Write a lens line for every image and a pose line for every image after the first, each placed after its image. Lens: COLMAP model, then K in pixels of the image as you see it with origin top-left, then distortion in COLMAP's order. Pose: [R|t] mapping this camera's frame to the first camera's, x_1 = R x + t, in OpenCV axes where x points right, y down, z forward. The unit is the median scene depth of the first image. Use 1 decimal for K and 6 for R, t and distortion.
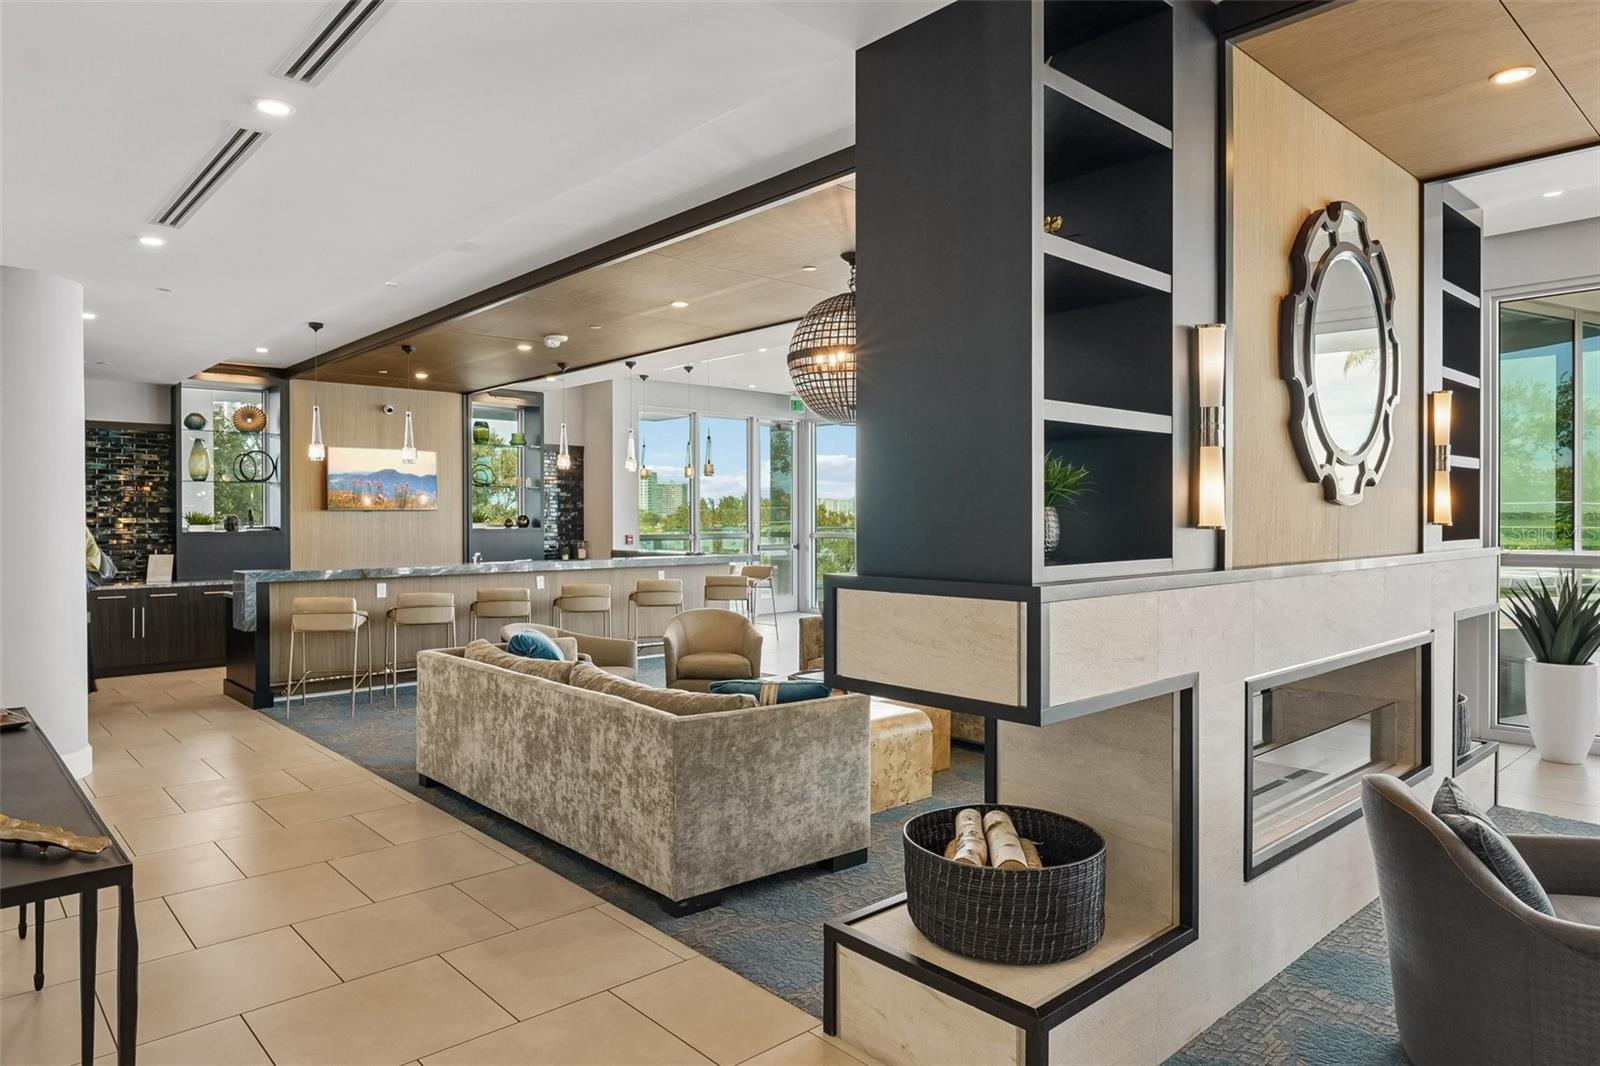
lens RADIAL K [[968.9, 0, 800.6], [0, 968.9, 544.9], [0, 0, 1]] dist [0.000615, -0.004071]
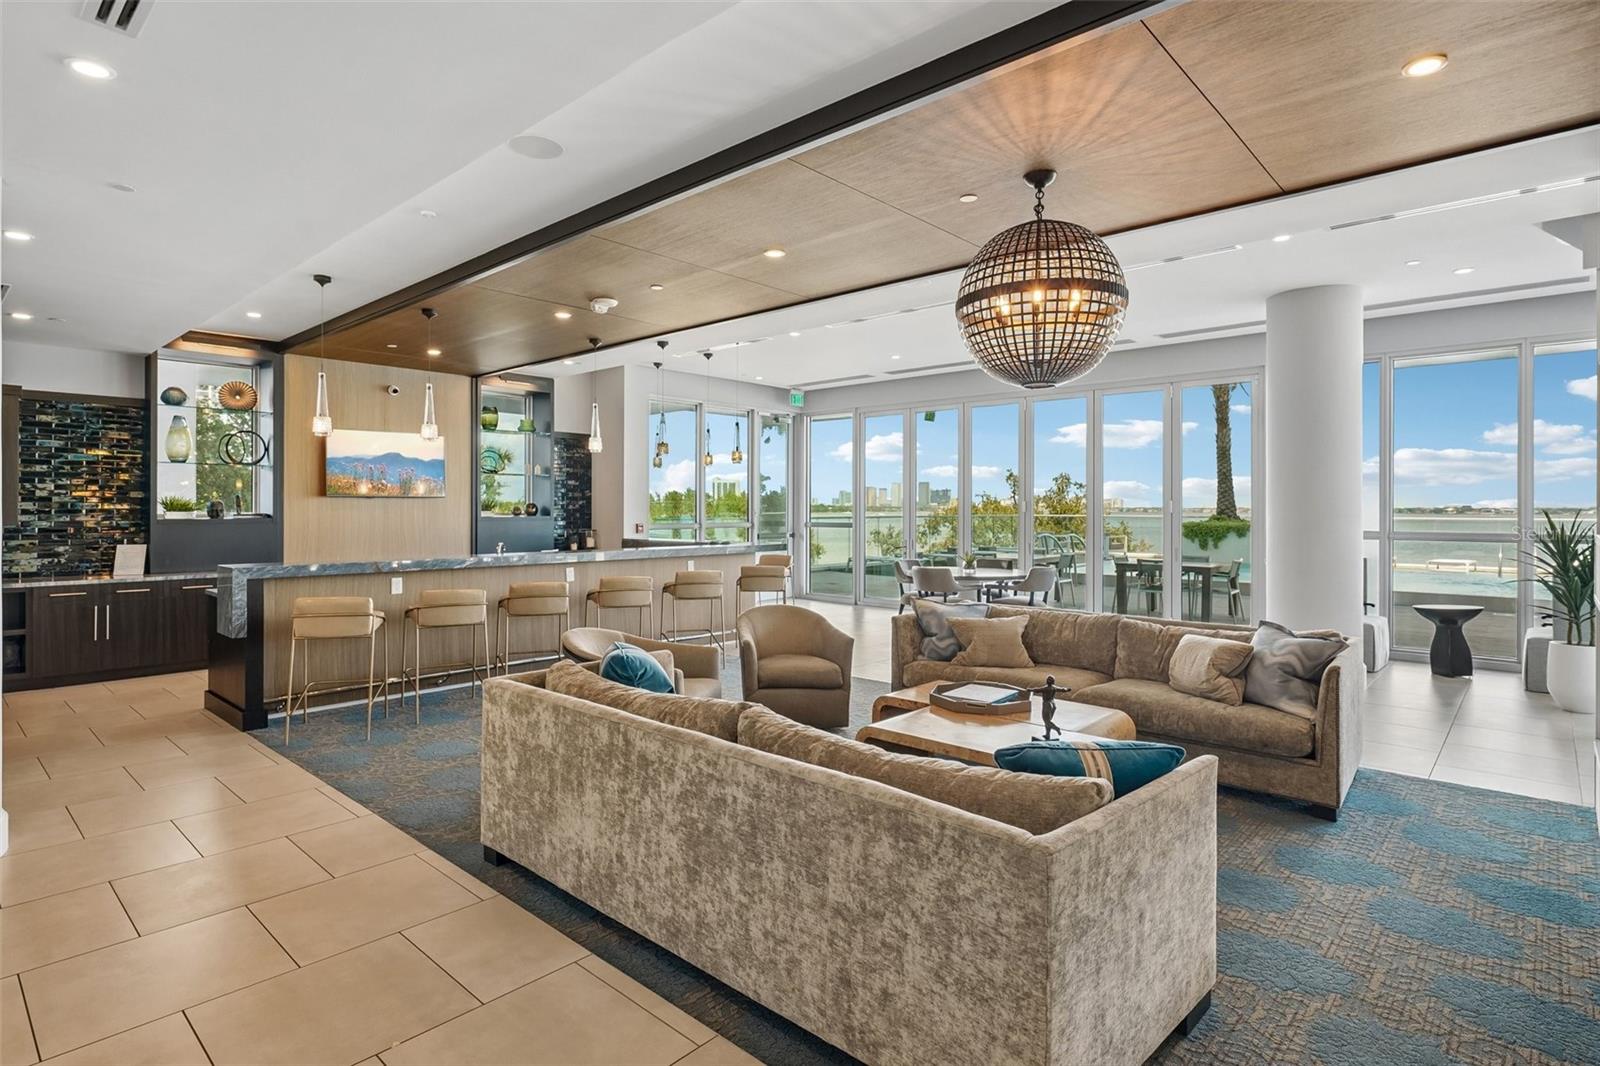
lens RADIAL K [[816.8, 0, 799.1], [0, 816.8, 524.7], [0, 0, 1]] dist [0.000441, 0.002007]
pose [[0.996026, 0.001814, 0.089044, -0.134679], [-0.000901, 0.999947, -0.010293, -0.001125], [-0.089058, 0.010172, 0.995975, 0.227902]]
